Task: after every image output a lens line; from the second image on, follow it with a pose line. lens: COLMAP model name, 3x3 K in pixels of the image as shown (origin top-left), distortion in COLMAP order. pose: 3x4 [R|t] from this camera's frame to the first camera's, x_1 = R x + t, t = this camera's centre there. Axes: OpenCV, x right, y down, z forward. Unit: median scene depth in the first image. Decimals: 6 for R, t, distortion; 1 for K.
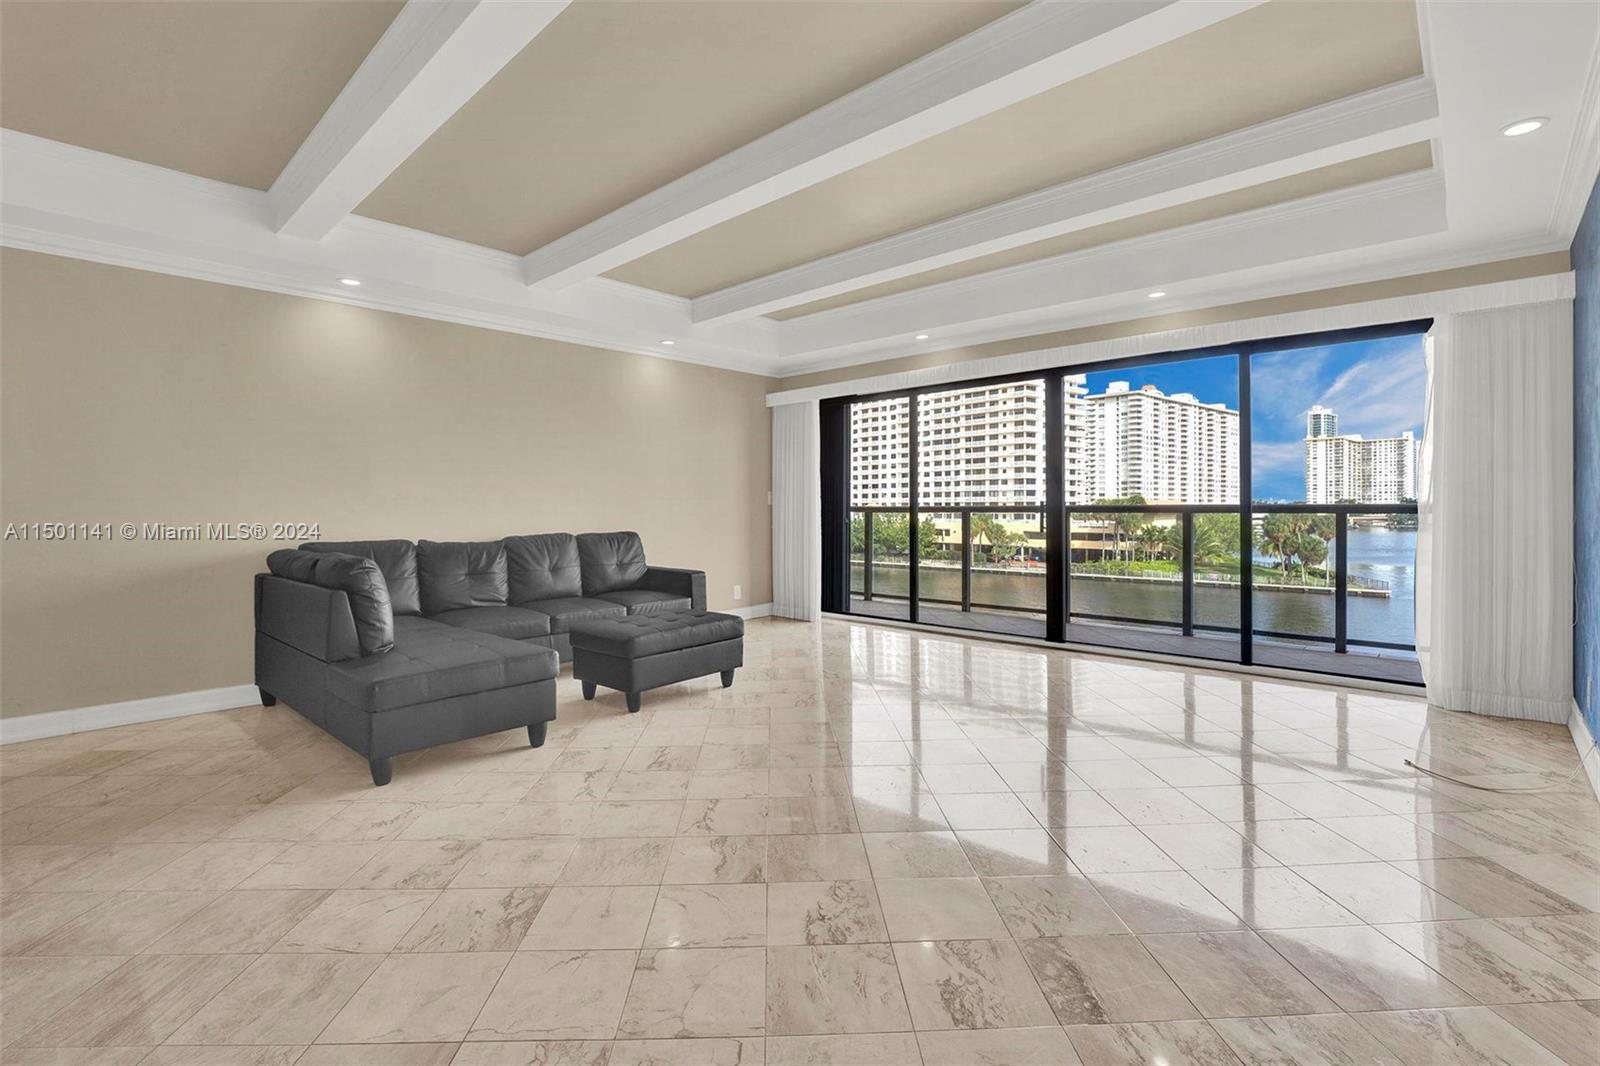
lens RADIAL K [[741.1, 0, 785.9], [0, 741.1, 528.5], [0, 0, 1]] dist [-0.009009, 0.001697]
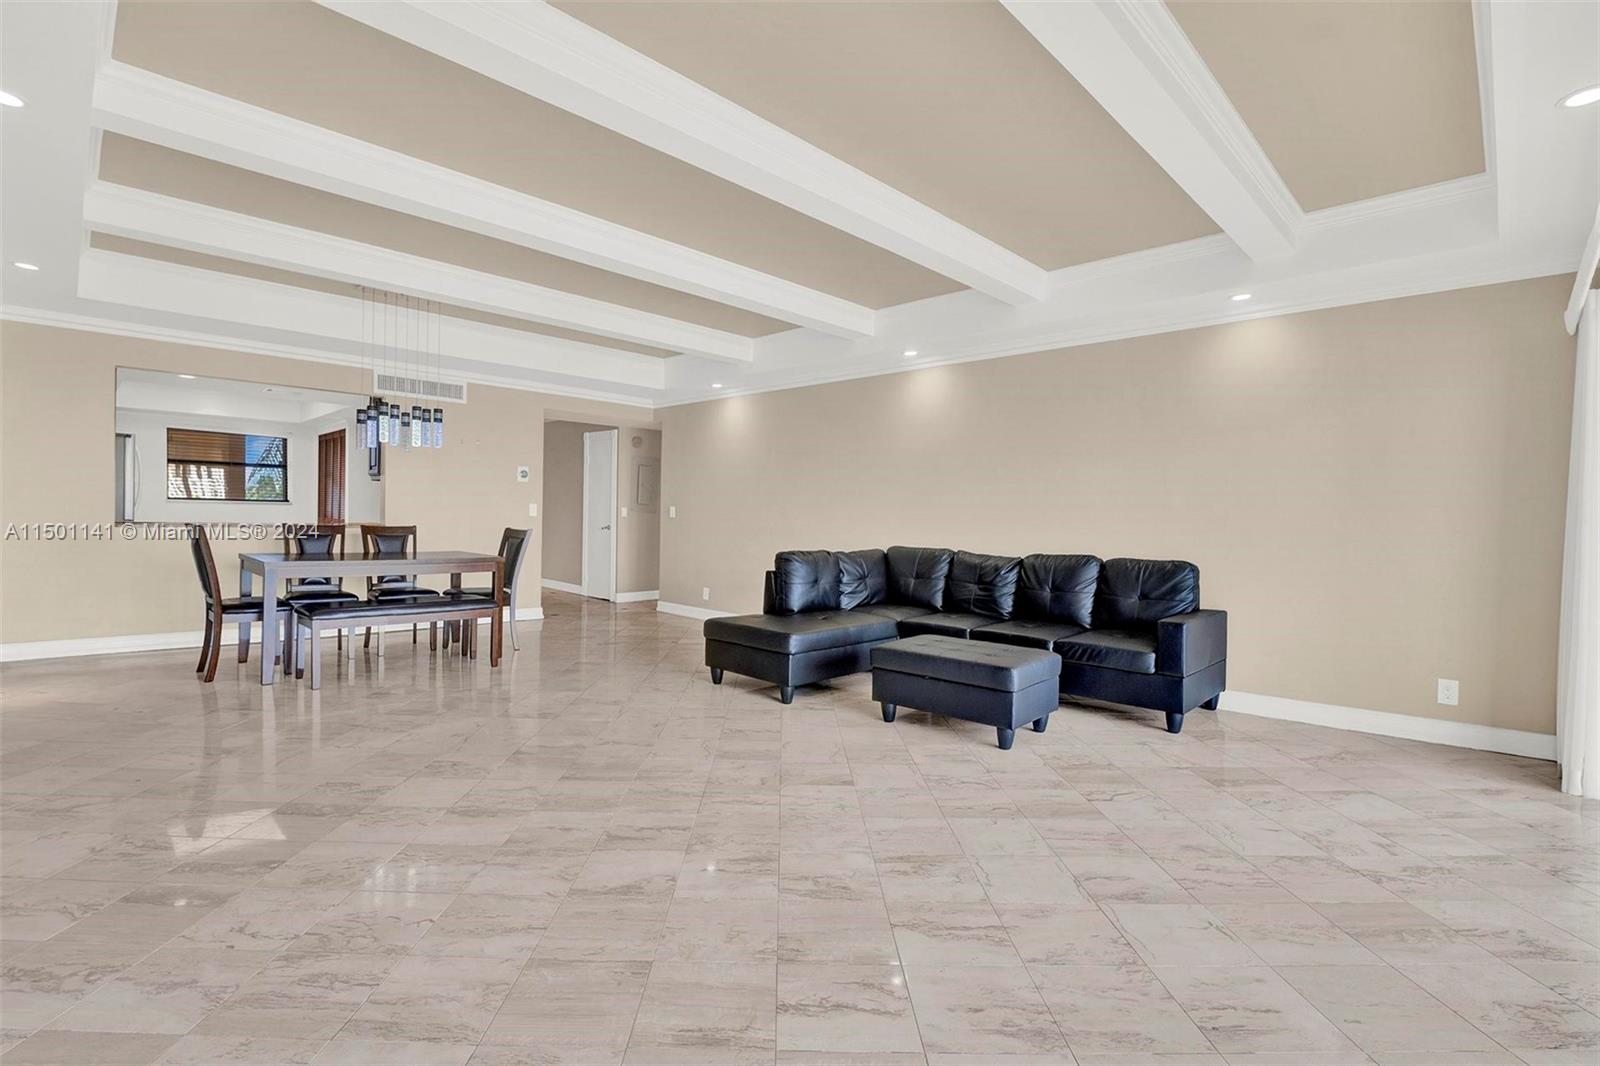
lens RADIAL K [[741.1, 0, 784.9], [0, 741.1, 527.1], [0, 0, 1]] dist [-0.009009, 0.001697]
pose [[-0.047040, 0.014264, -0.998791, 1.102447], [-0.046844, 0.998766, 0.016470, -0.044825], [0.997794, 0.047562, -0.046314, 1.185884]]
